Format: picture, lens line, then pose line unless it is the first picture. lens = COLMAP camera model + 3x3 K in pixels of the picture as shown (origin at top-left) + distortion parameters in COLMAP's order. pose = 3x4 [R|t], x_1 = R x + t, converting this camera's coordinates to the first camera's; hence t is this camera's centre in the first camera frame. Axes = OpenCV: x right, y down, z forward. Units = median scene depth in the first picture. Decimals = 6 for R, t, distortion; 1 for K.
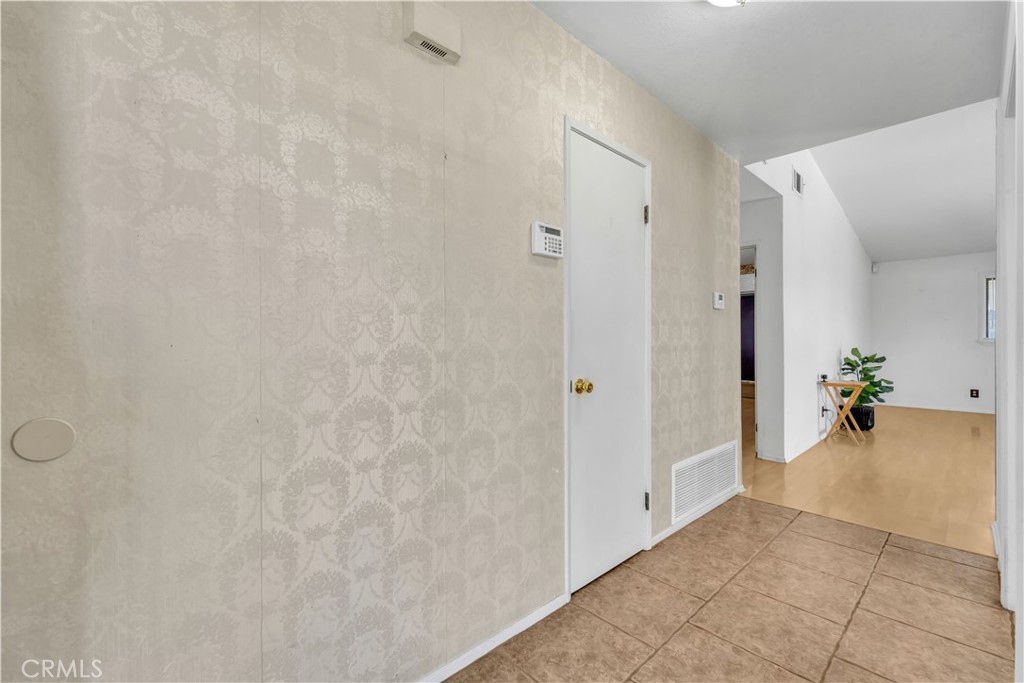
lens RADIAL K [[413.0, 0, 509.7], [0, 413.0, 341.3], [0, 0, 1]] dist [0.000767, -0.000712]
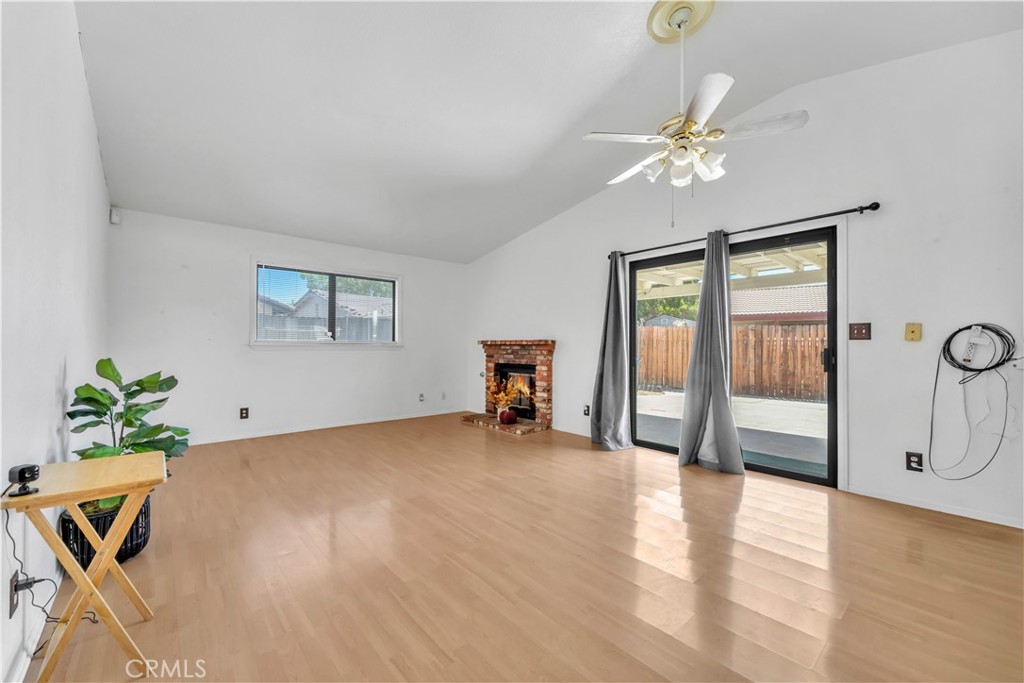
lens RADIAL K [[413.0, 0, 512.2], [0, 413.0, 344.7], [0, 0, 1]] dist [0.000767, -0.000712]
pose [[0.013670, 0.009062, 0.999866, 0.443614], [-0.002227, 0.999957, -0.009032, 0.004706], [-0.999904, -0.002104, 0.013689, 0.605991]]
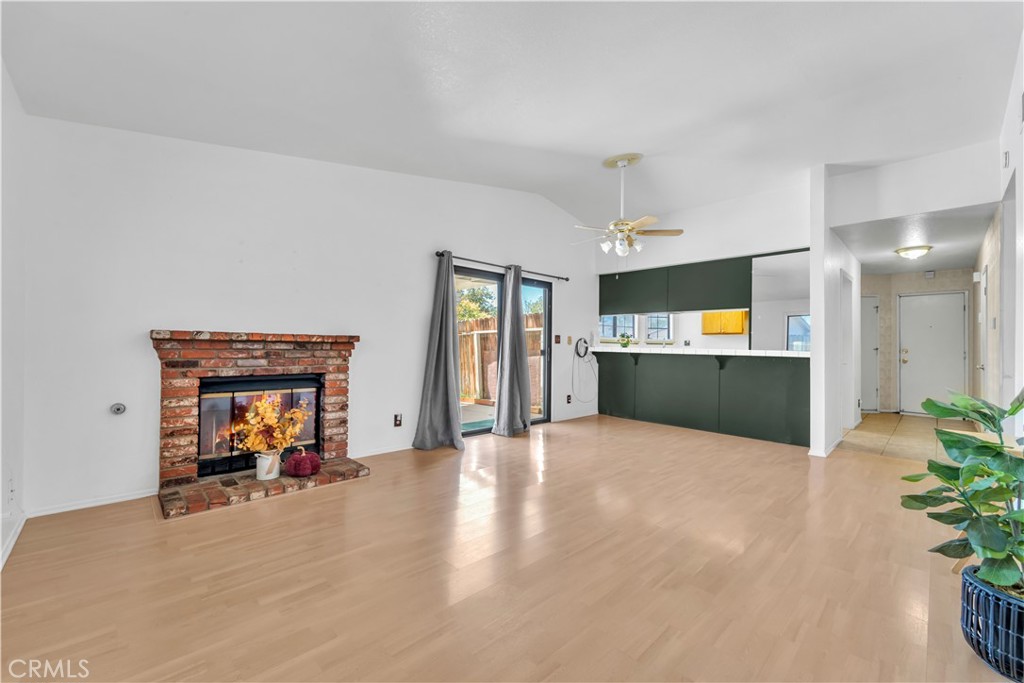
lens RADIAL K [[413.0, 0, 514.2], [0, 413.0, 344.0], [0, 0, 1]] dist [0.000767, -0.000712]
pose [[-0.998812, -0.007665, -0.048132, 1.079440], [-0.007468, 0.999963, -0.004279, -0.000402], [0.048163, -0.003915, -0.998832, 1.158797]]
